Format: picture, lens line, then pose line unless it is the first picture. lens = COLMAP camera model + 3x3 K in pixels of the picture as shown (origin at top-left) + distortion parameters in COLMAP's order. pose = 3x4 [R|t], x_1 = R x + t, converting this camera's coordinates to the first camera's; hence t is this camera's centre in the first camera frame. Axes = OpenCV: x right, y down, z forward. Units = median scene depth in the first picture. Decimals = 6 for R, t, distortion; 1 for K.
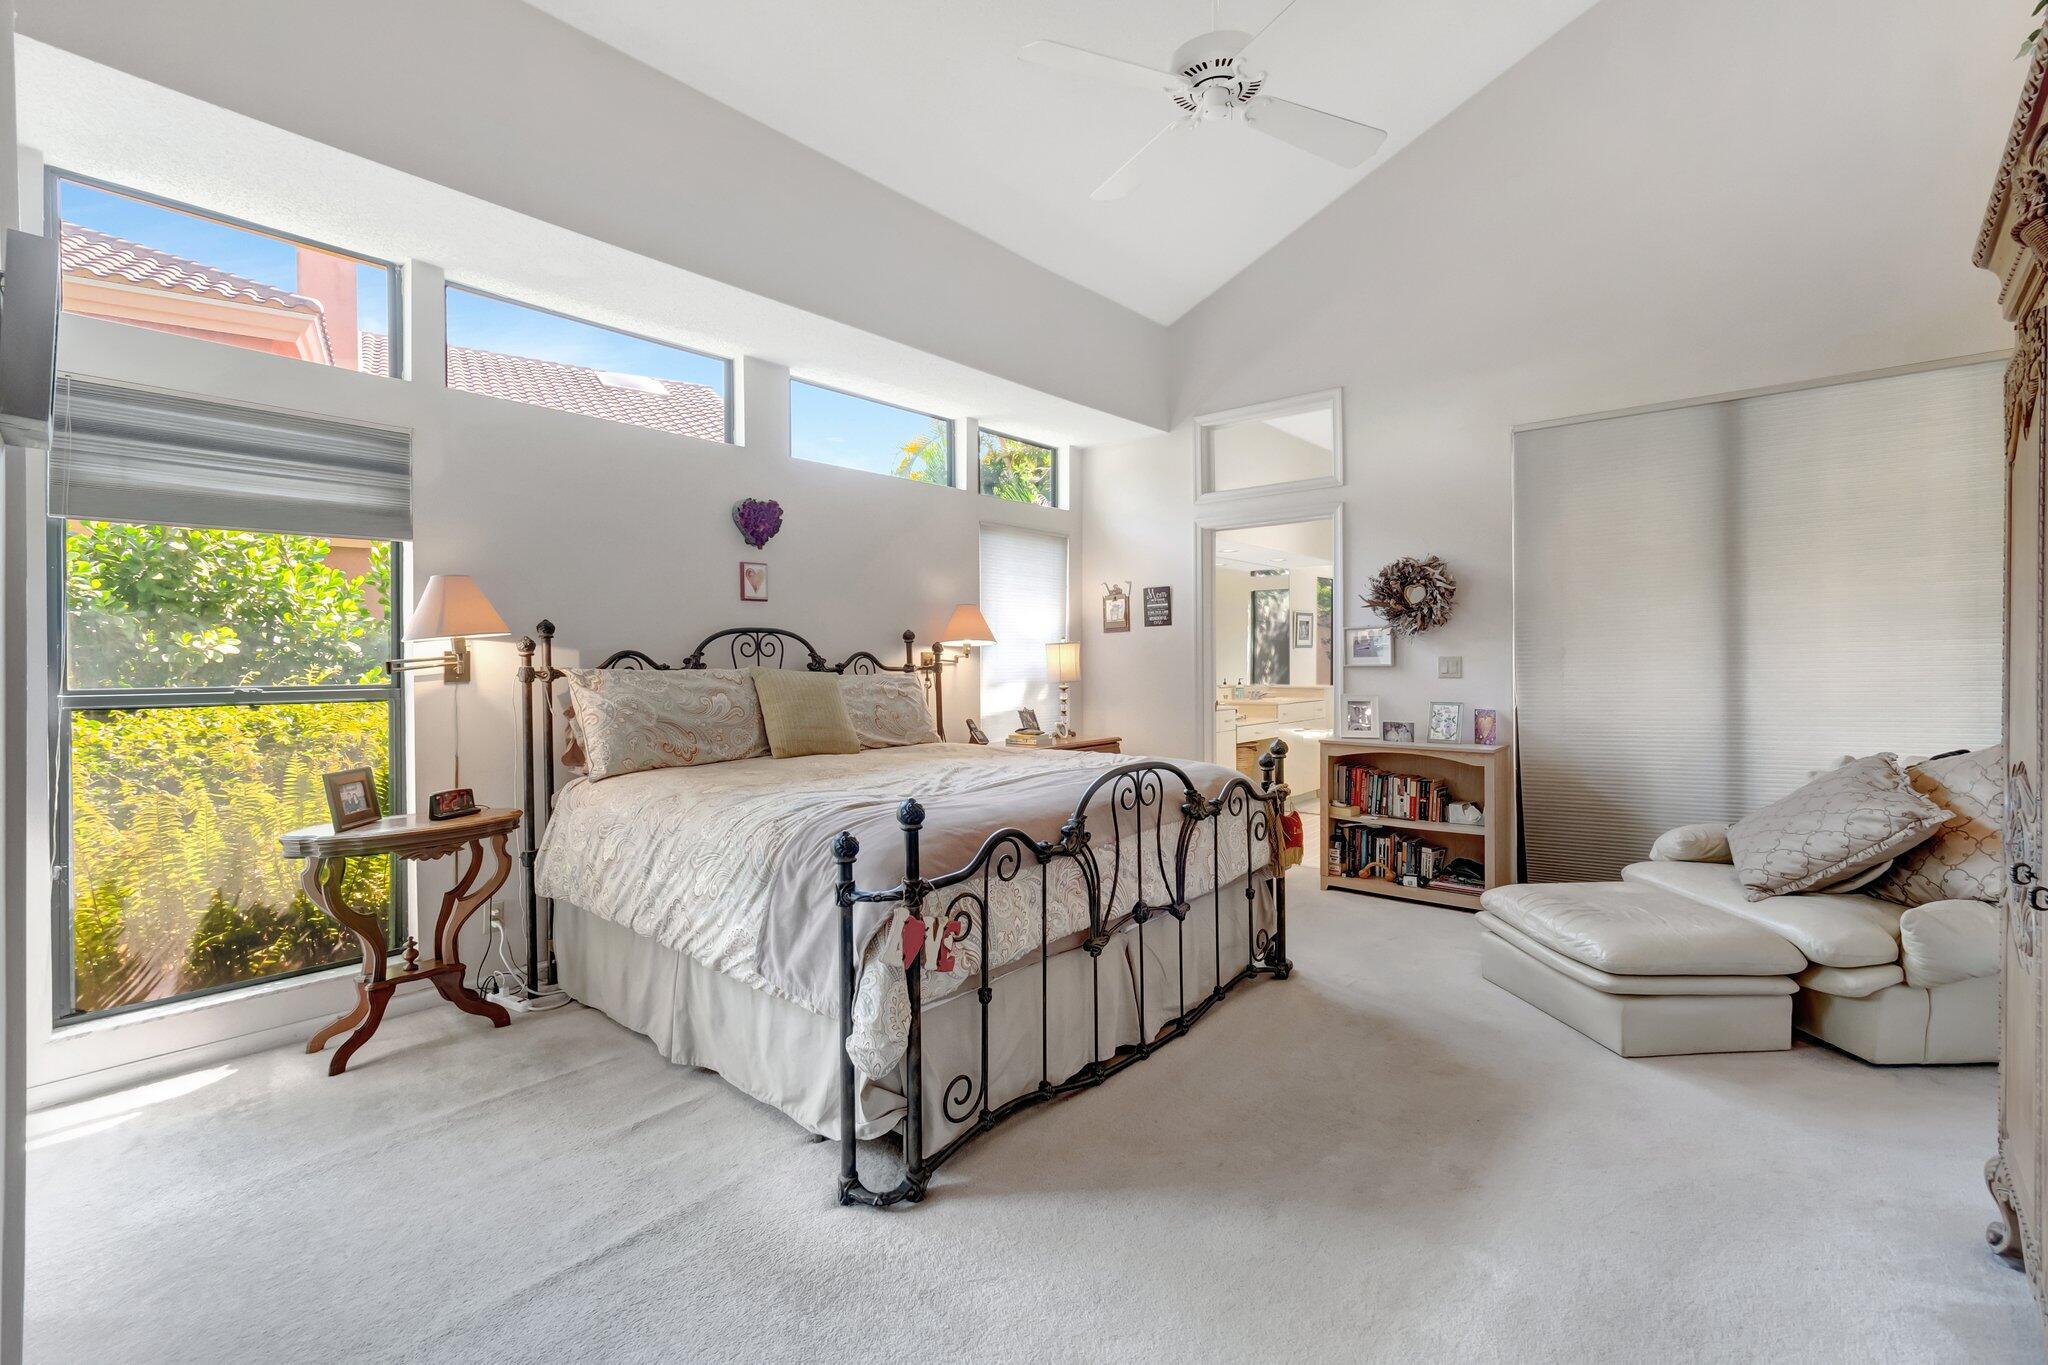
lens RADIAL K [[905.2, 0, 1022.9], [0, 905.2, 662.8], [0, 0, 1]] dist [0.001272, 0.000124]
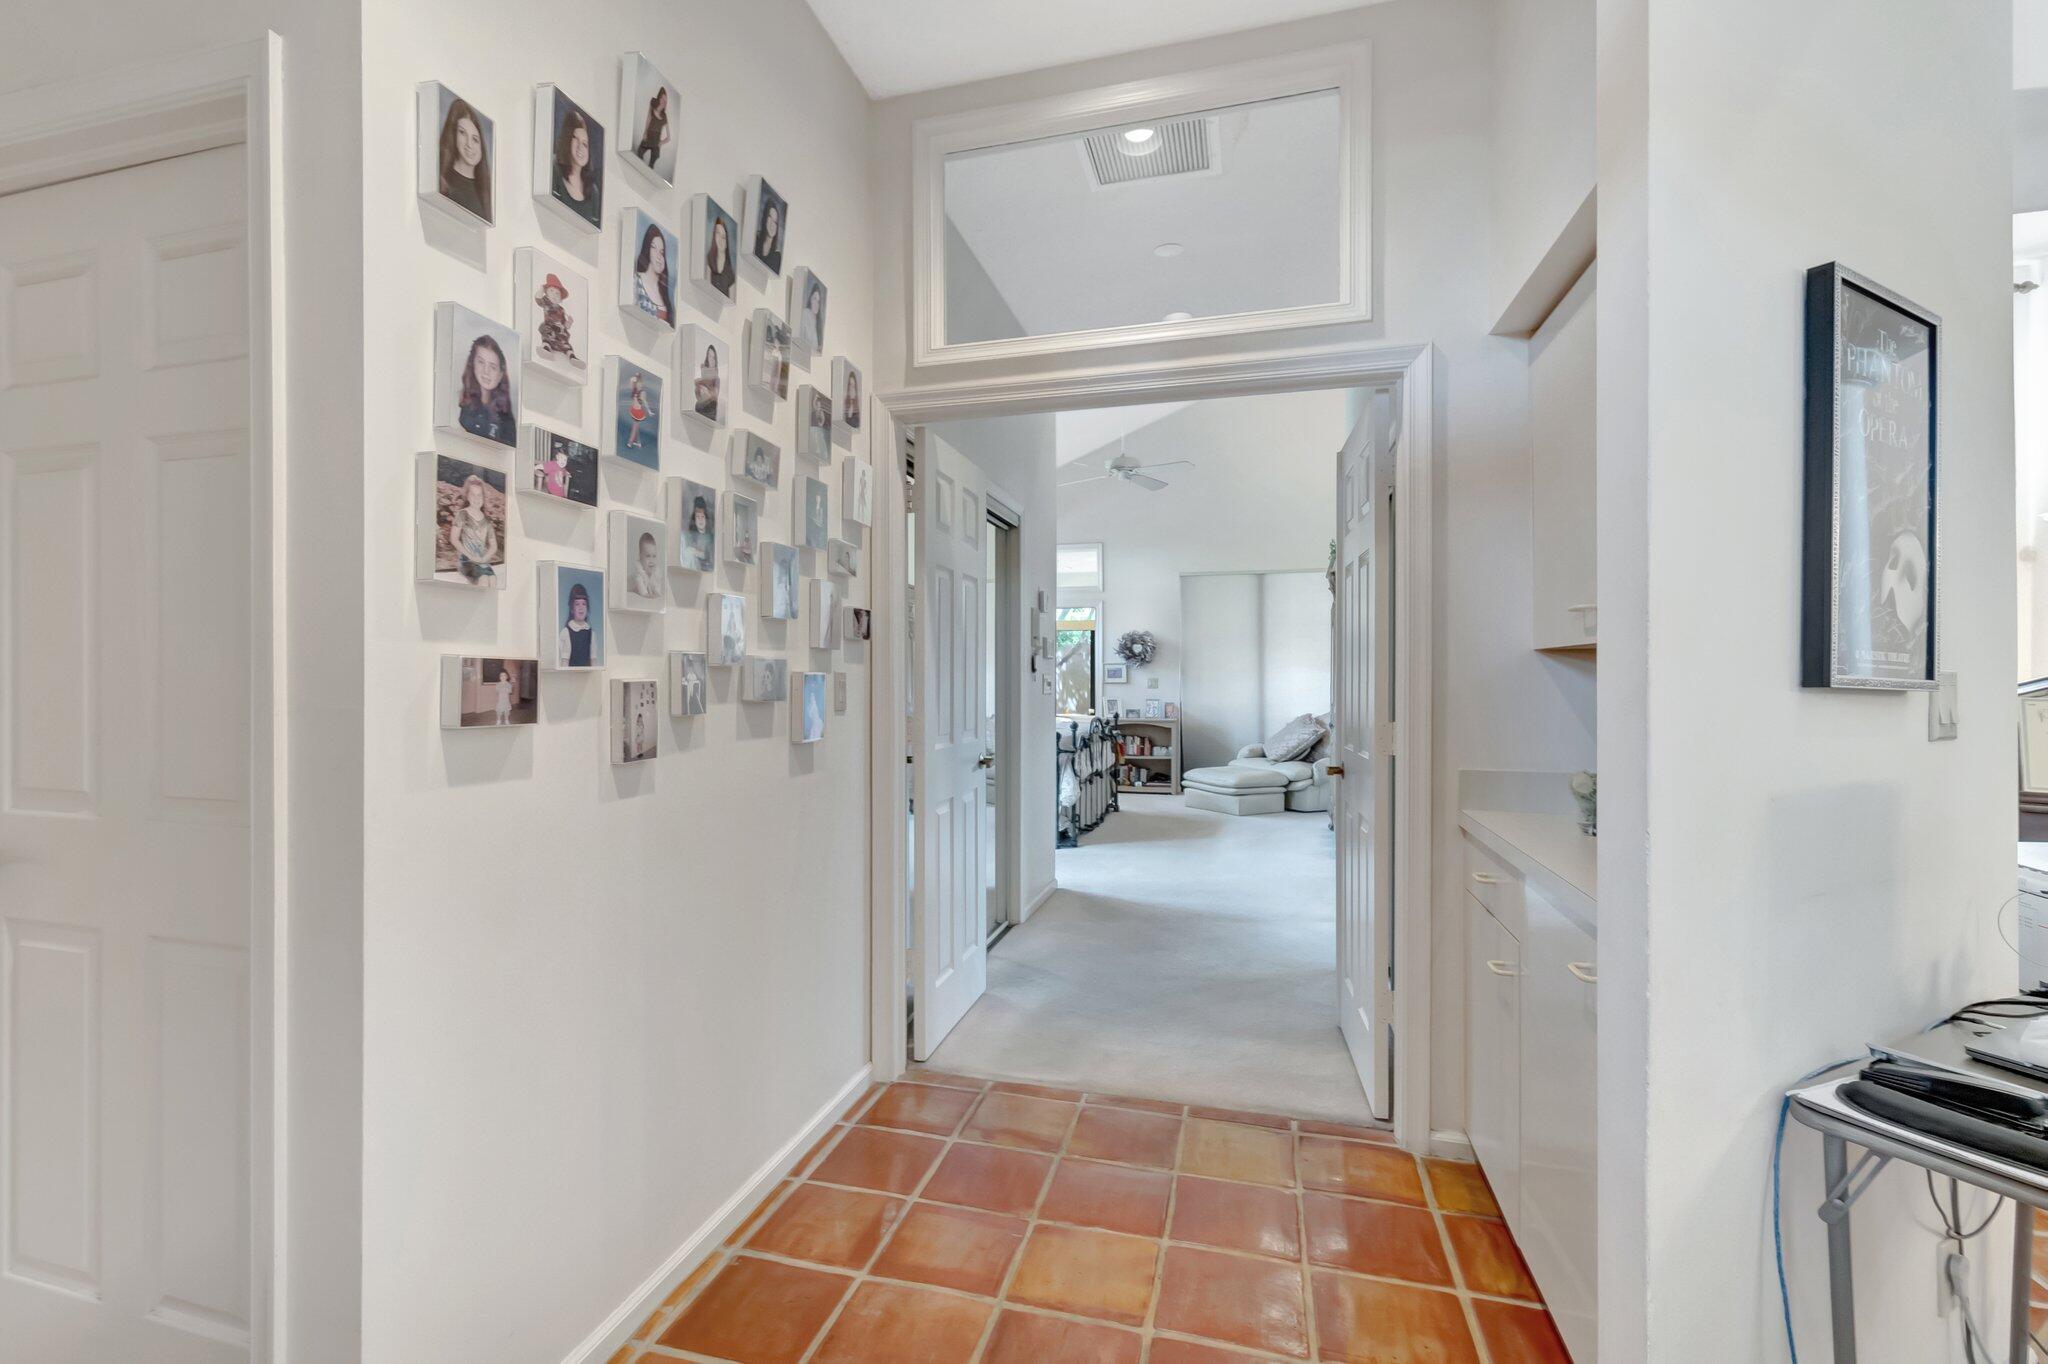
lens RADIAL K [[905.2, 0, 1013.0], [0, 905.2, 681.3], [0, 0, 1]] dist [0.001272, 0.000124]
pose [[0.904448, 0.000094, 0.426584, -0.952671], [0.002698, 0.999979, -0.005941, 0.016454], [-0.426576, 0.006524, 0.904428, -1.018666]]
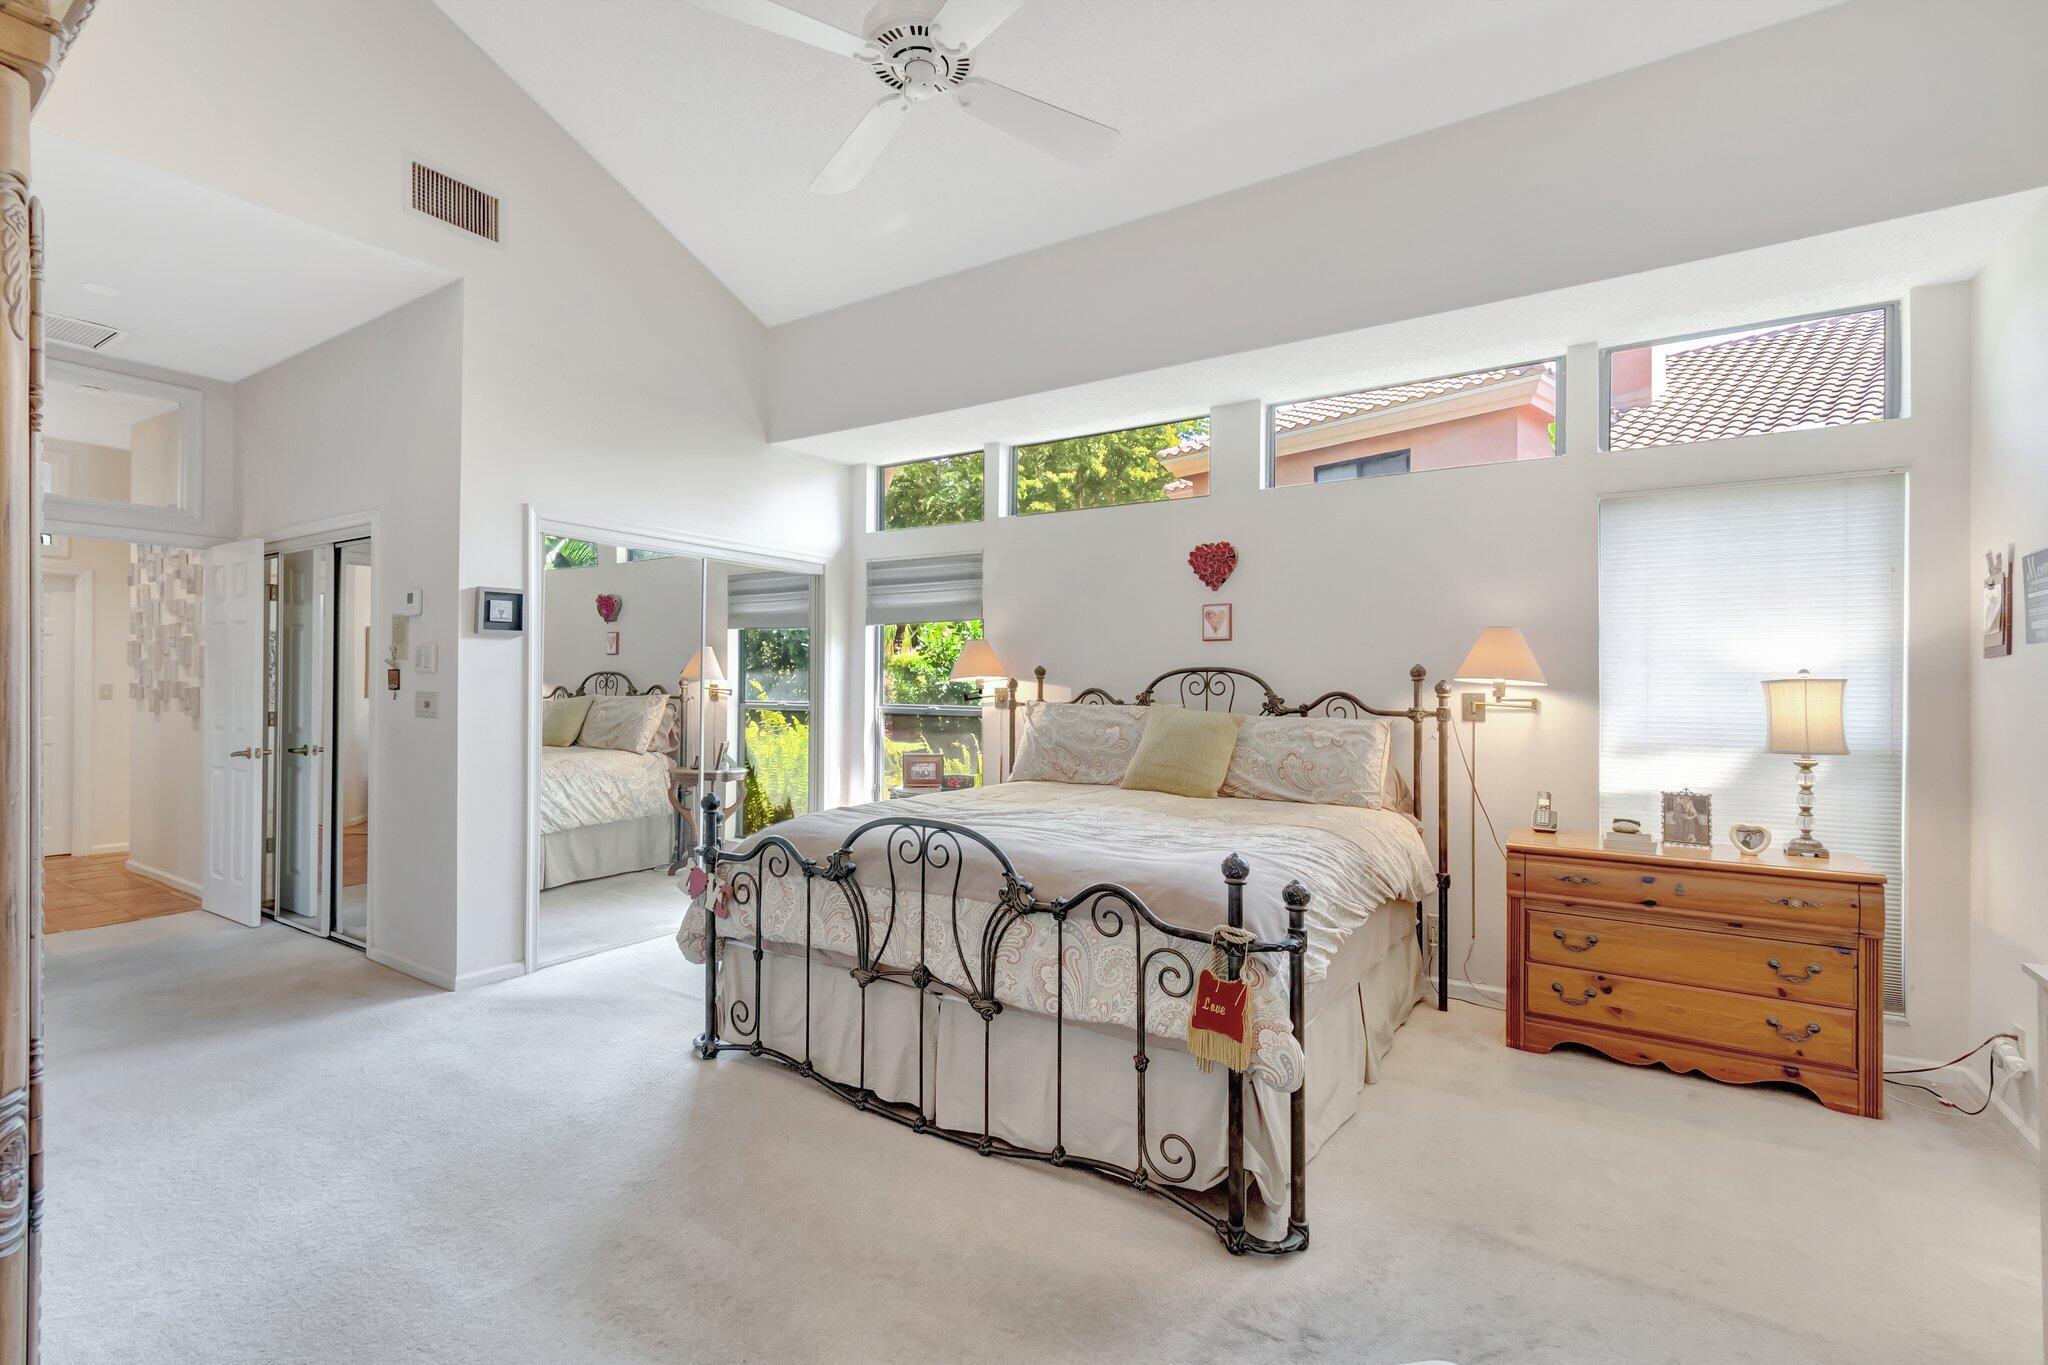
lens RADIAL K [[905.2, 0, 988.3], [0, 905.2, 677.3], [0, 0, 1]] dist [0.001272, 0.000124]
pose [[0.122144, 0.003149, -0.992507, 0.841463], [-0.012208, 0.999924, 0.001670, -0.030849], [0.992437, 0.011913, 0.122173, 0.742991]]
